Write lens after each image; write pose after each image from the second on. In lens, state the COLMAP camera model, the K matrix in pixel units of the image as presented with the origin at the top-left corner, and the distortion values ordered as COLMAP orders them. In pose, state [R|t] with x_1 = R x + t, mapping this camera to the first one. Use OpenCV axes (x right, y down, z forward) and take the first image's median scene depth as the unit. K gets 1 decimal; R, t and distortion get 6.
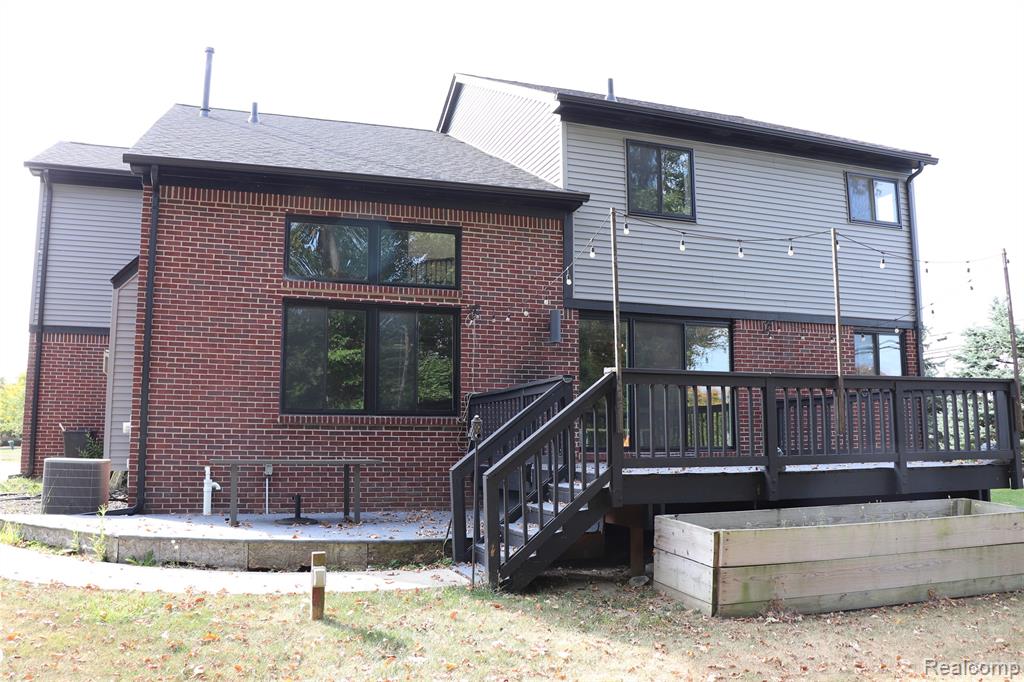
lens RADIAL K [[846.4, 0, 509.5], [0, 846.4, 335.5], [0, 0, 1]] dist [-0.157241, 0.137043]
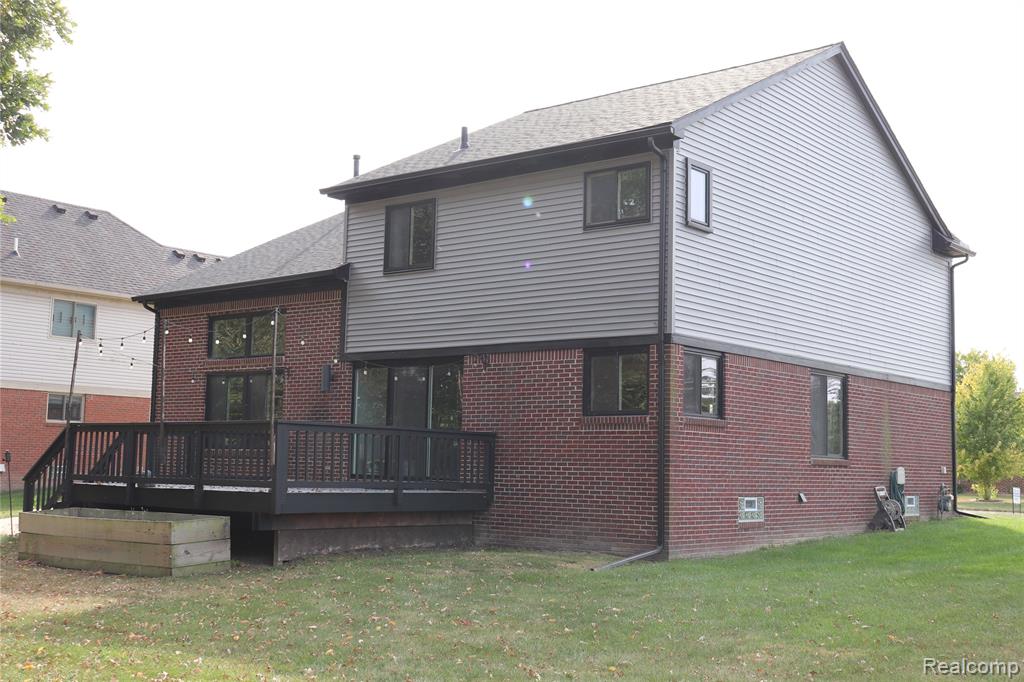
lens RADIAL K [[1210.0, 0, 511.0], [0, 1210.0, 346.2], [0, 0, 1]] dist [0.003930, 0.000000]
pose [[0.516277, -0.074791, -0.853149, 1.847541], [0.085069, 0.995731, -0.035812, 0.032288], [0.852186, -0.054087, 0.520436, 0.317884]]
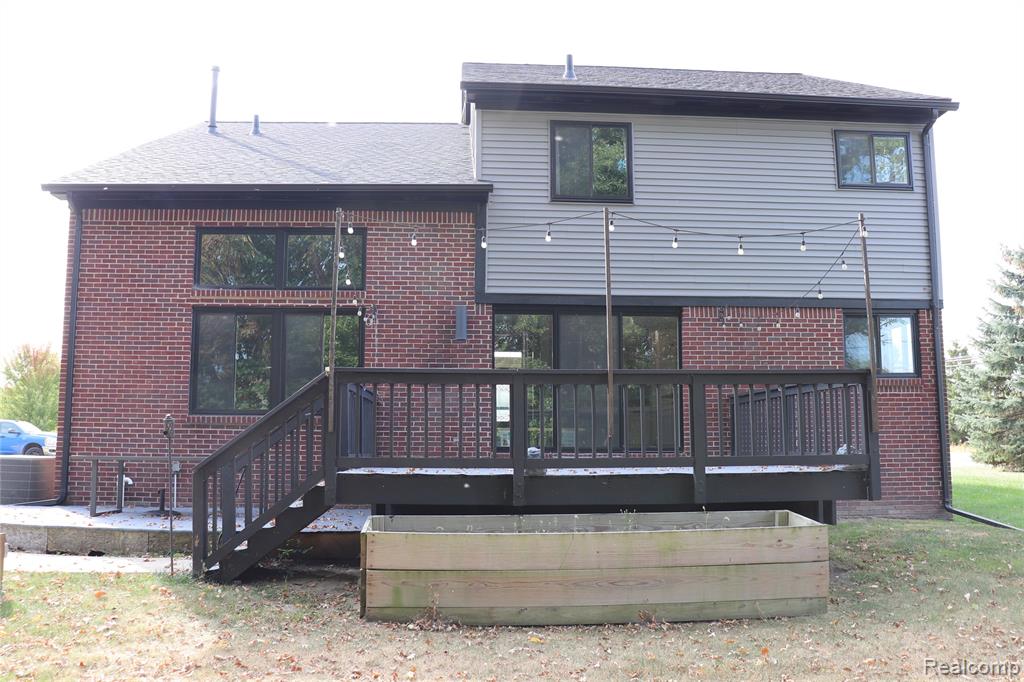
lens RADIAL K [[900.0, 0, 510.9], [0, 900.0, 336.5], [0, 0, 1]] dist [-0.111432, 0.059468]
pose [[0.961466, -0.031273, -0.273138, 0.415998], [0.033609, 0.999428, 0.003877, 0.003063], [0.272861, -0.012908, 0.961967, 0.019264]]
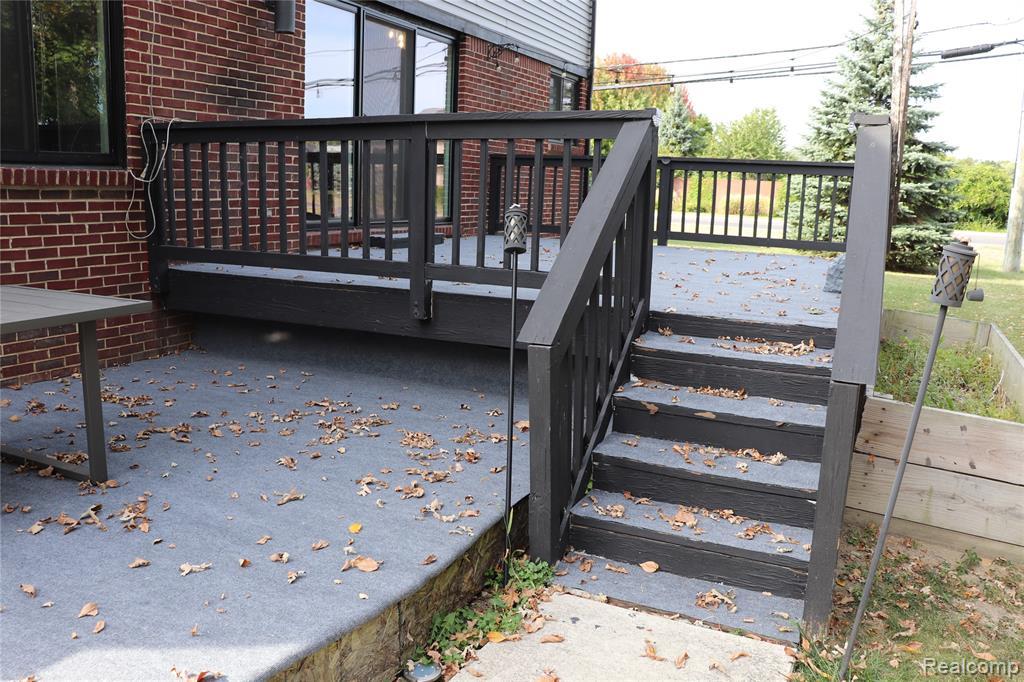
lens RADIAL K [[846.4, 0, 514.1], [0, 846.4, 340.4], [0, 0, 1]] dist [-0.157241, 0.137043]
pose [[0.701307, -0.103103, 0.705364, -0.244745], [-0.125847, 0.956037, 0.264868, 0.040704], [-0.701663, -0.274522, 0.657501, 0.532503]]
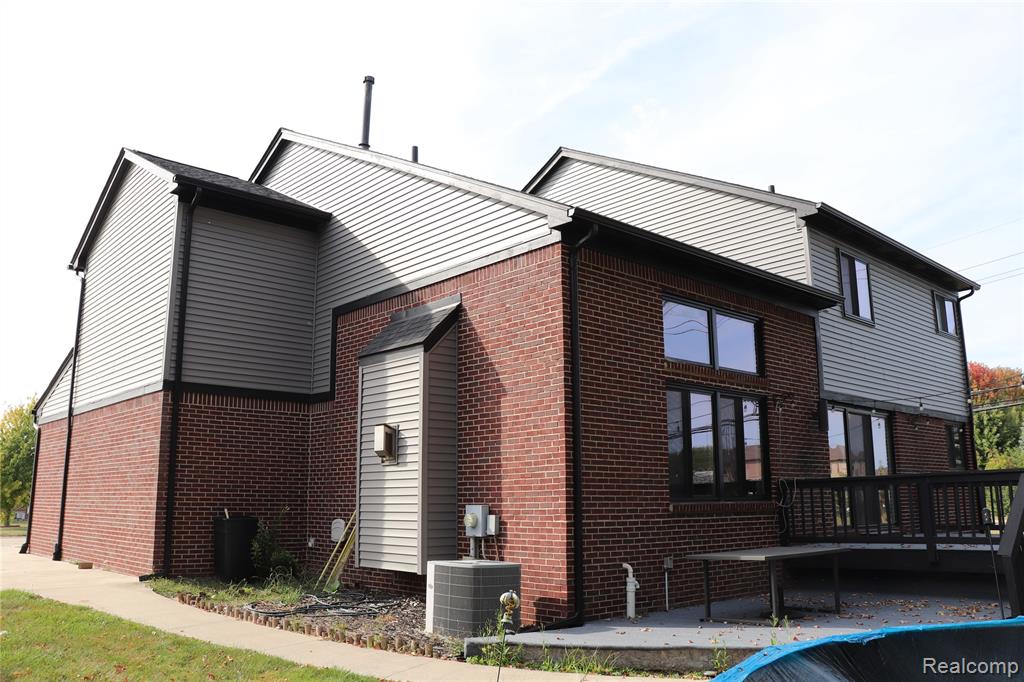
lens RADIAL K [[846.4, 0, 511.7], [0, 846.4, 337.6], [0, 0, 1]] dist [-0.157241, 0.137043]
pose [[0.919996, 0.073171, 0.385037, -0.776670], [-0.045326, 0.995690, -0.080917, -0.006362], [-0.389298, 0.056991, 0.919347, 0.182135]]
